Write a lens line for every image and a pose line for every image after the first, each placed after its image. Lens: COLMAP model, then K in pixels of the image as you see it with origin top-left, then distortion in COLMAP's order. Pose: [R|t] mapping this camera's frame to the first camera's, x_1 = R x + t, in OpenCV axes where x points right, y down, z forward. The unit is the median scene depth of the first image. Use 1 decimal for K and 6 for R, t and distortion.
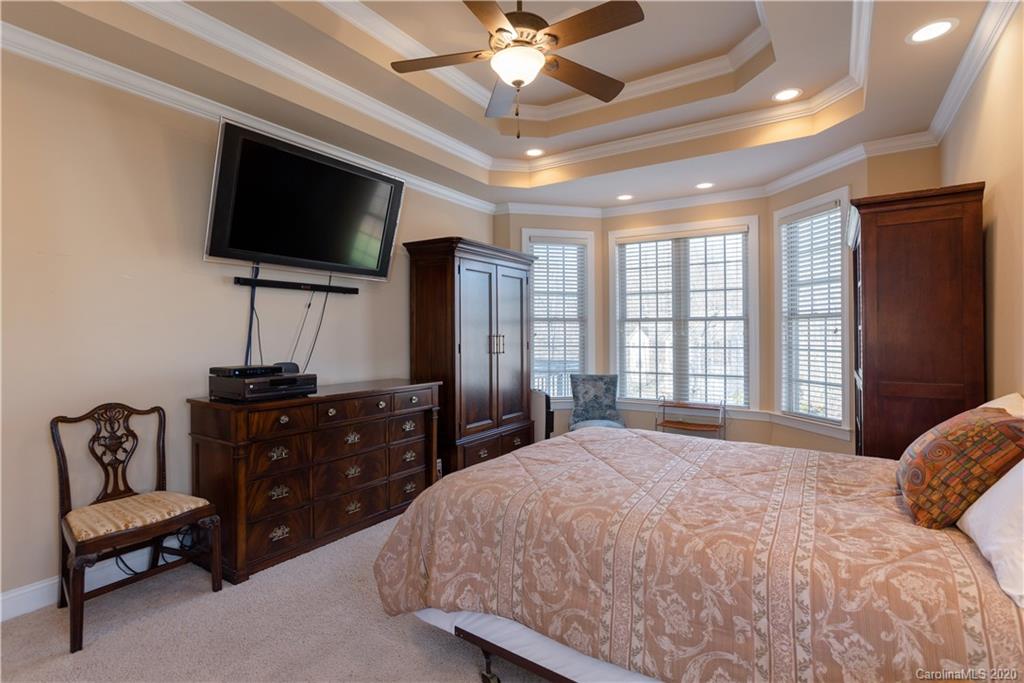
lens RADIAL K [[502.4, 0, 510.5], [0, 502.4, 338.8], [0, 0, 1]] dist [-0.028089, 0.022763]
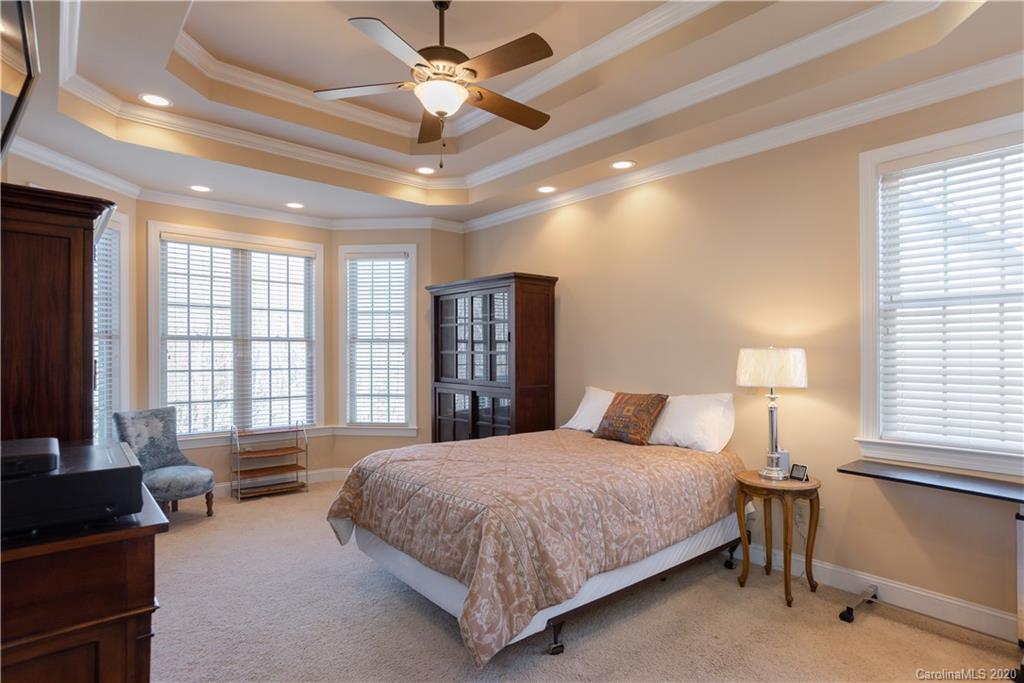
lens RADIAL K [[557.6, 0, 501.6], [0, 557.6, 345.9], [0, 0, 1]] dist [-0.036994, 0.000441]
pose [[0.252794, 0.013033, 0.967432, -0.540365], [0.005044, 0.999878, -0.014788, -0.009618], [-0.967507, 0.008618, 0.252697, 0.313470]]
